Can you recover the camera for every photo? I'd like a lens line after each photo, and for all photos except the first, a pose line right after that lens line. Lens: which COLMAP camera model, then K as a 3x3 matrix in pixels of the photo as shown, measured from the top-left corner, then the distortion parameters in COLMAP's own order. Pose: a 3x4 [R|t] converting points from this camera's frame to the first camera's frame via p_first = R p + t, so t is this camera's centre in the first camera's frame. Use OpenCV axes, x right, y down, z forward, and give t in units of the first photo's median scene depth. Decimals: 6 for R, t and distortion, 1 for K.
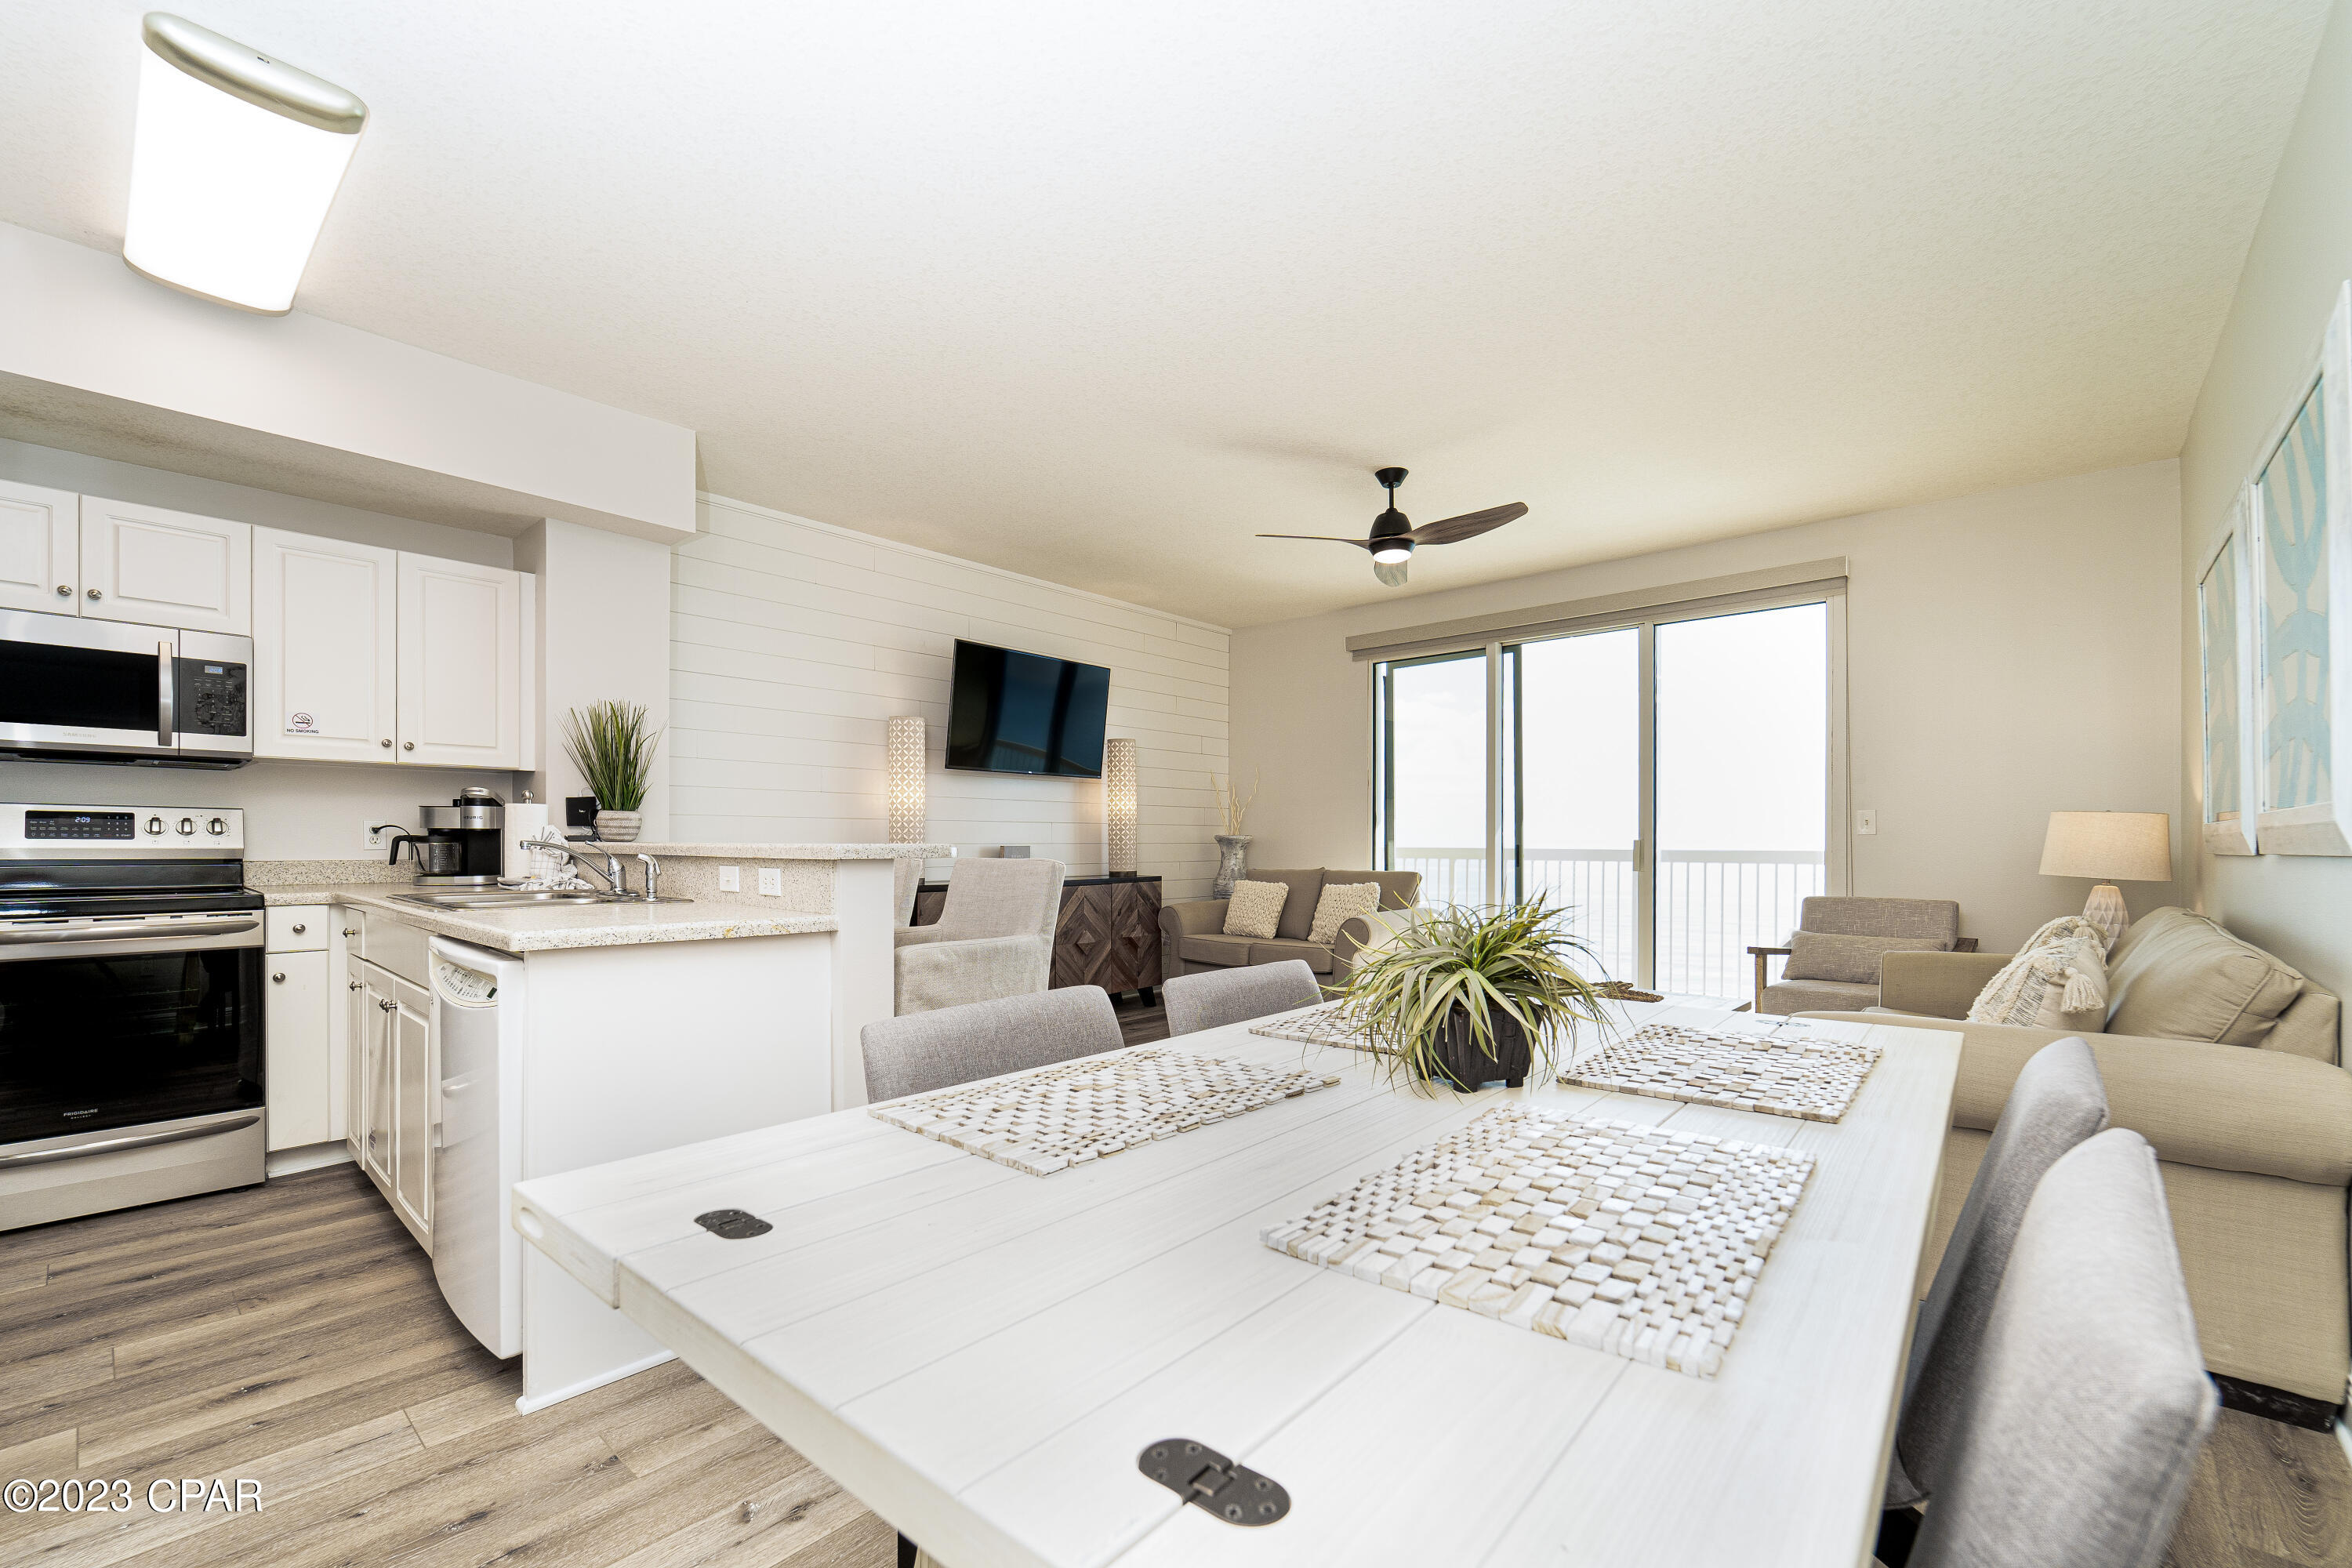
lens RADIAL K [[978.4, 0, 1190.4], [0, 978.4, 841.6], [0, 0, 1]] dist [-0.001828, -0.000937]
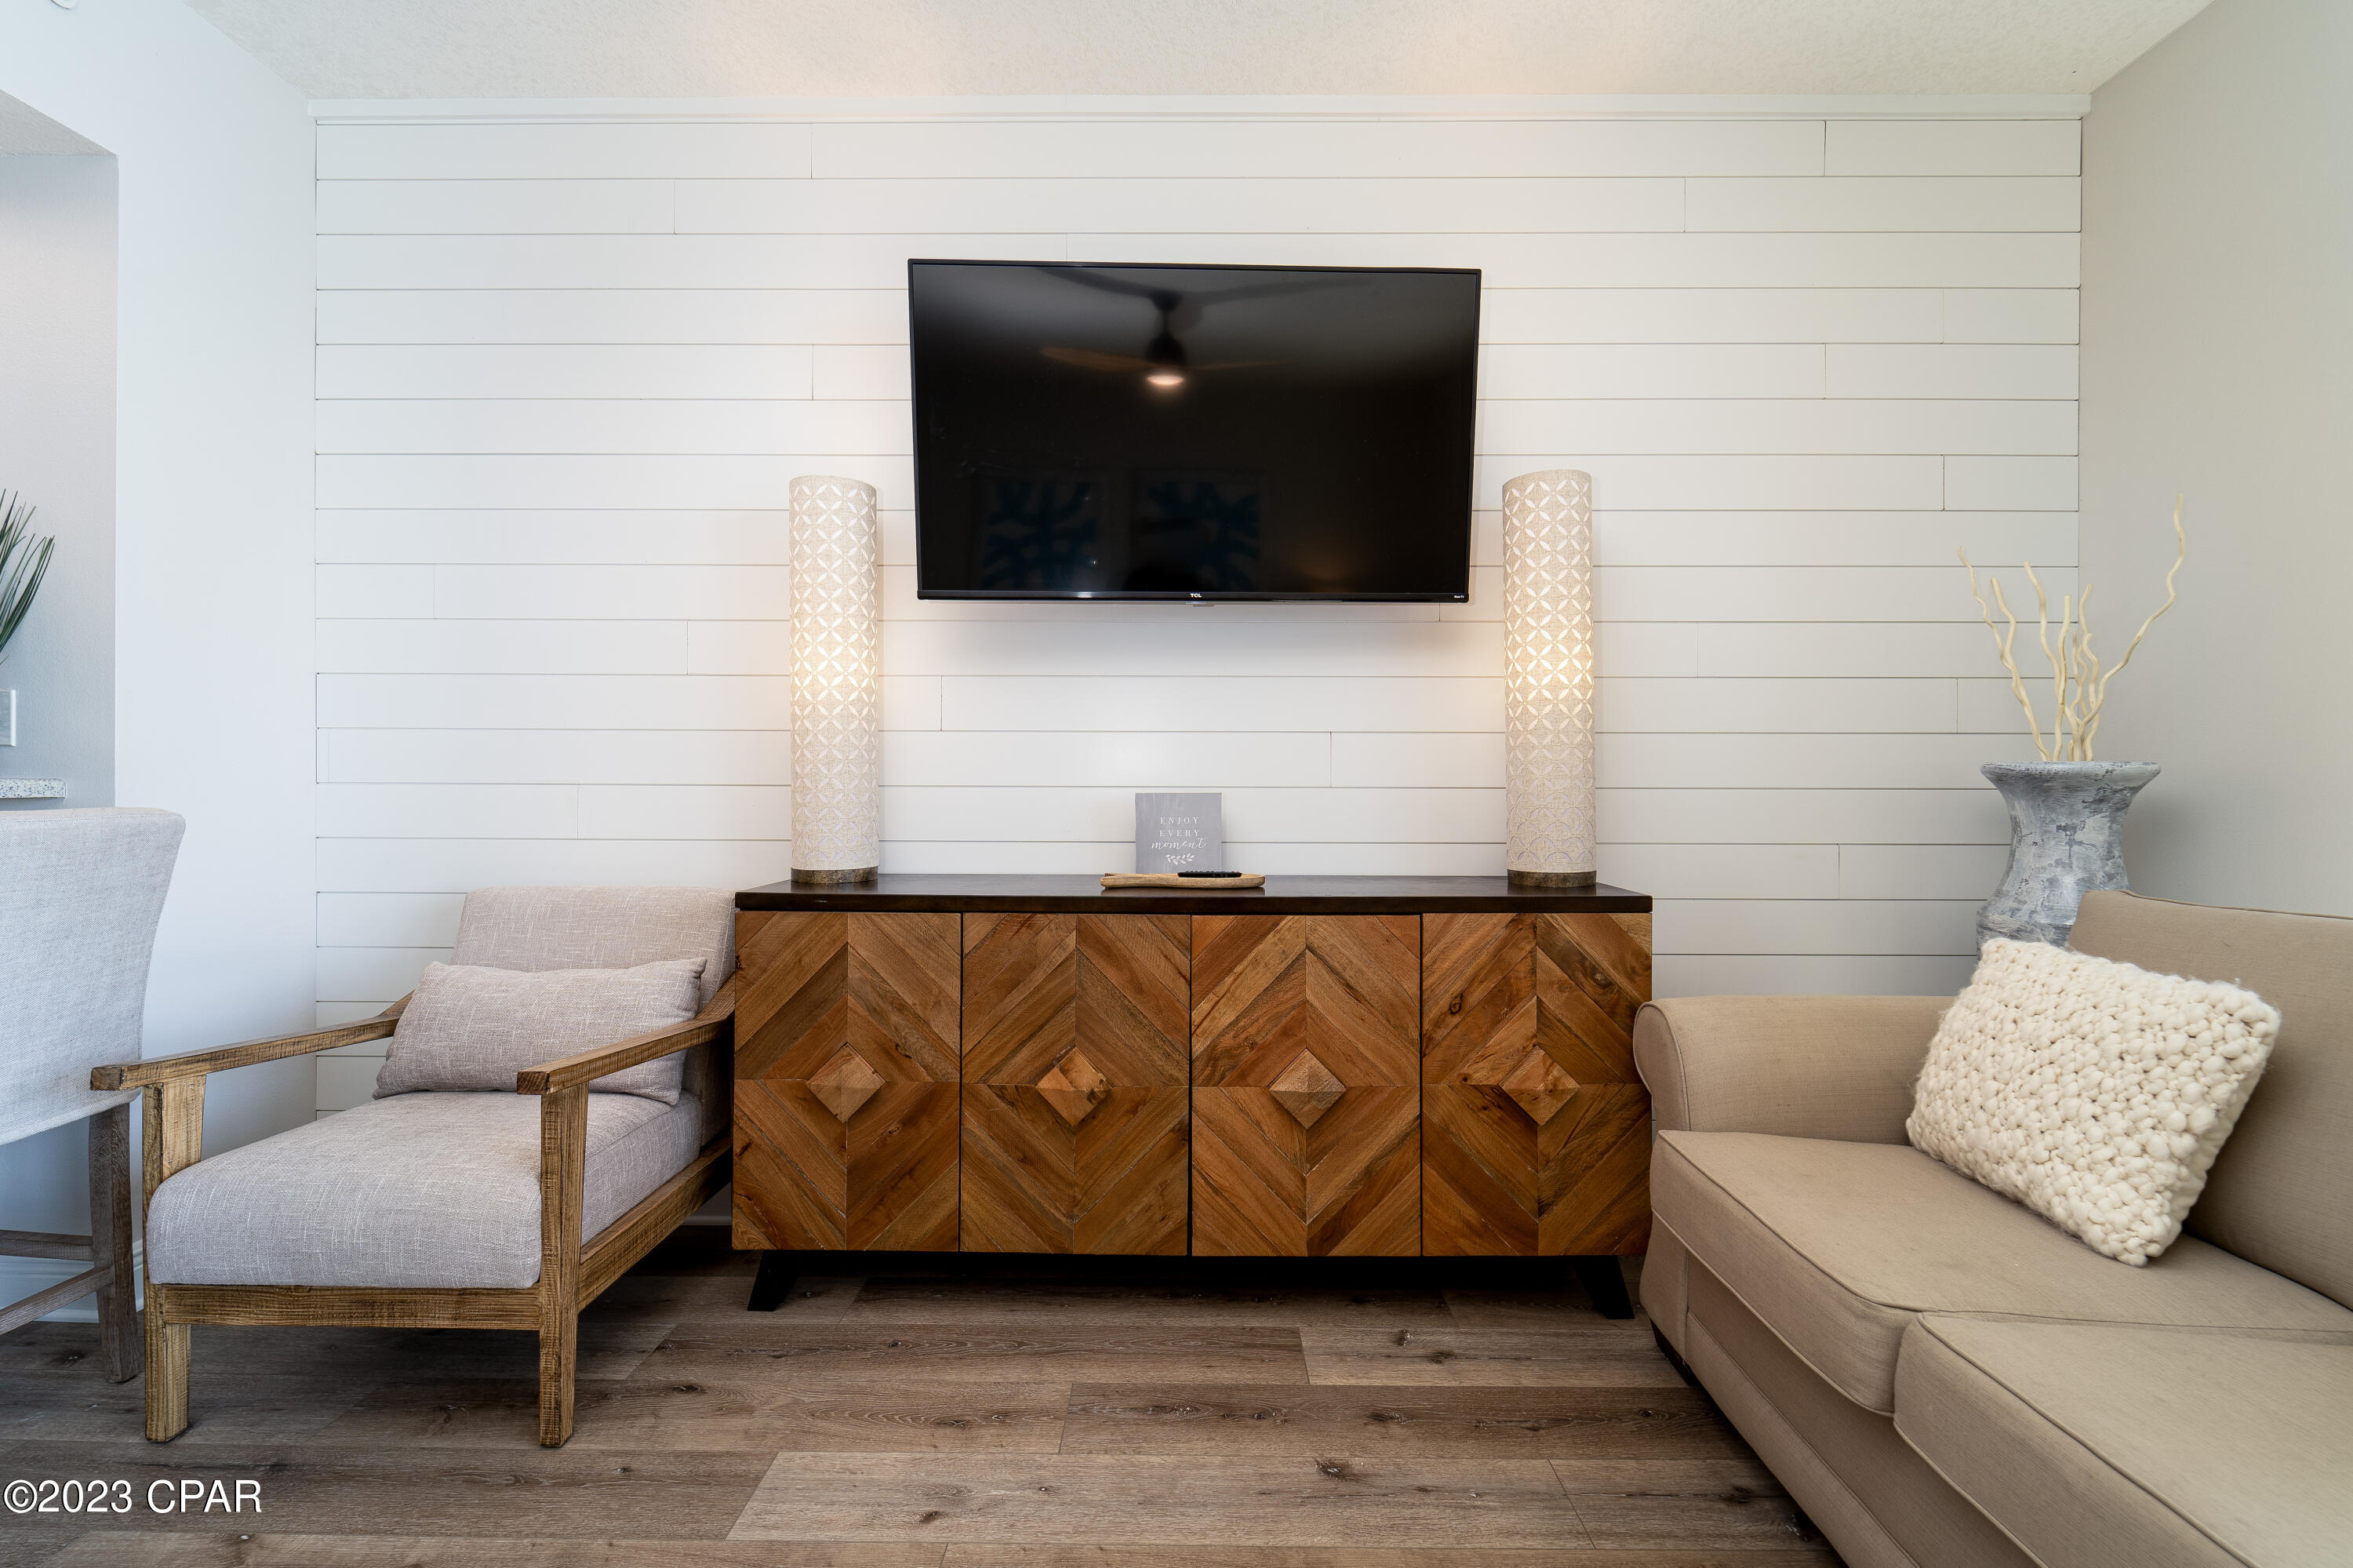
lens RADIAL K [[950.2, 0, 1185.9], [0, 950.2, 788.2], [0, 0, 1]] dist [-0.002840, -0.000386]
pose [[0.652159, 0.003125, -0.758076, 0.172388], [-0.003068, 0.999994, 0.001482, 0.003029], [0.758076, 0.001360, 0.652165, 1.222557]]
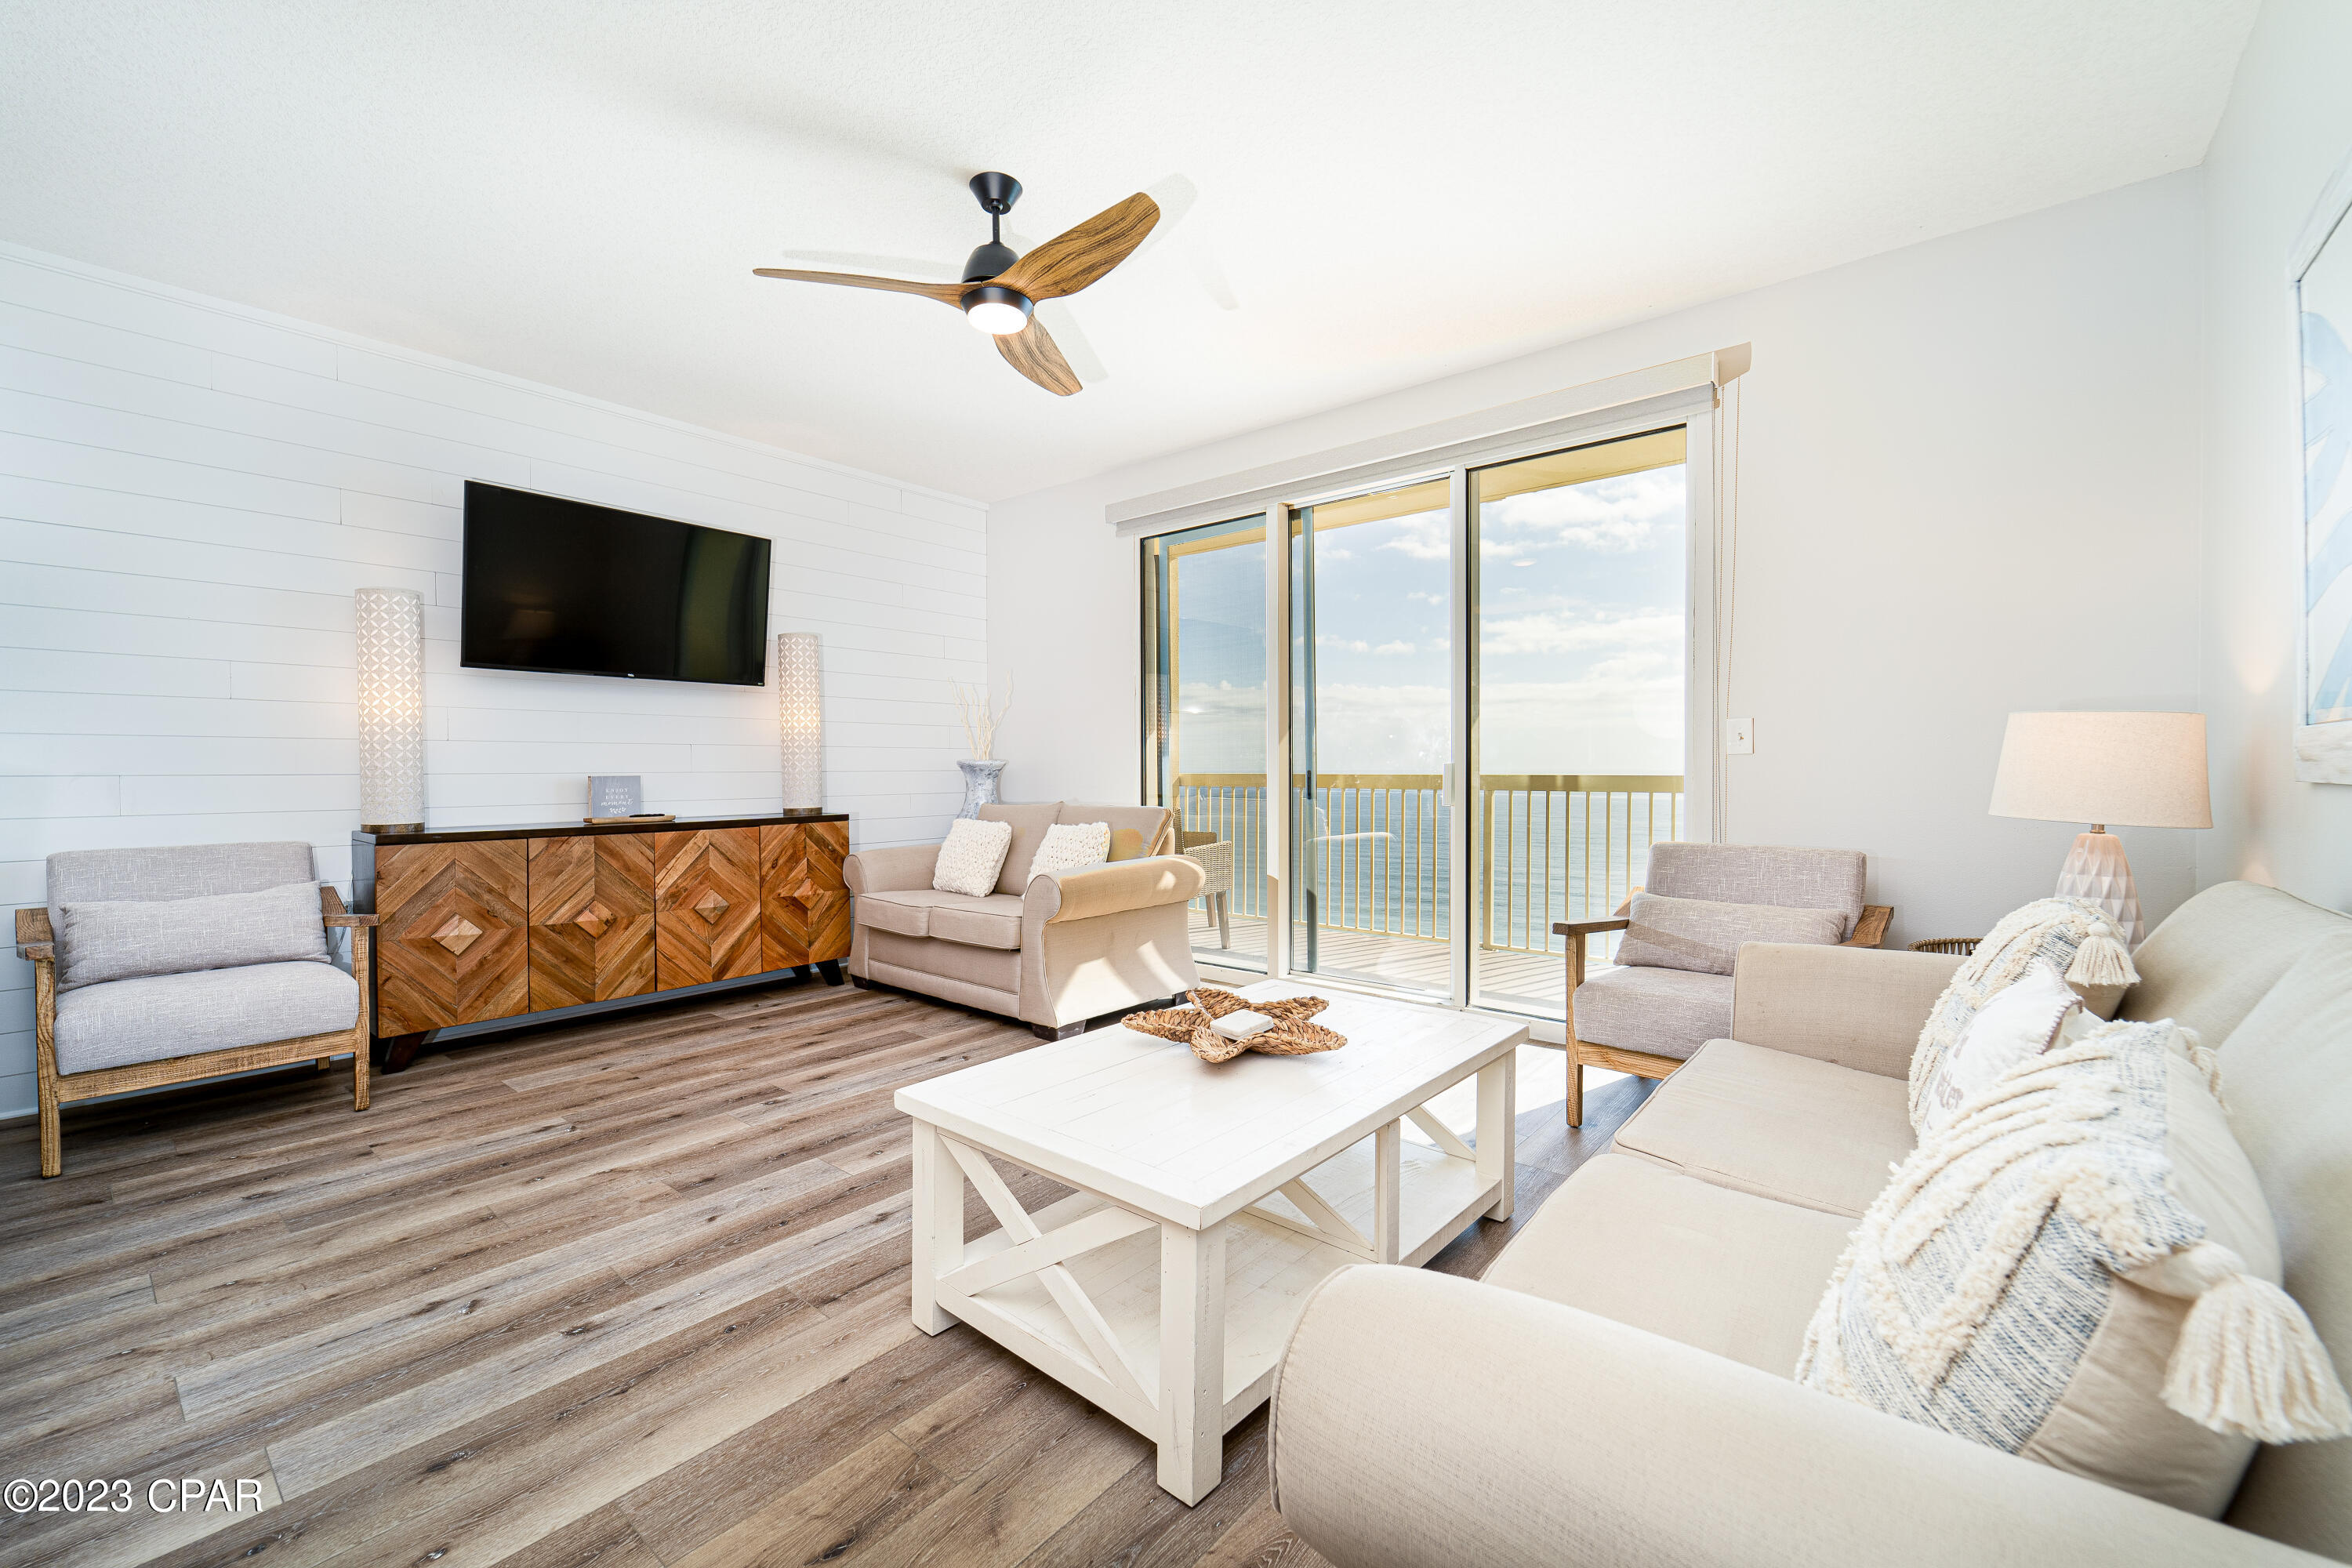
lens RADIAL K [[949.8, 0, 1185.4], [0, 949.8, 788.2], [0, 0, 1]] dist [-0.002840, -0.000386]
pose [[0.999480, -0.005774, 0.031729, 0.364532], [0.005094, 0.999756, 0.021480, 0.000862], [-0.031846, -0.021307, 0.999266, 0.444856]]
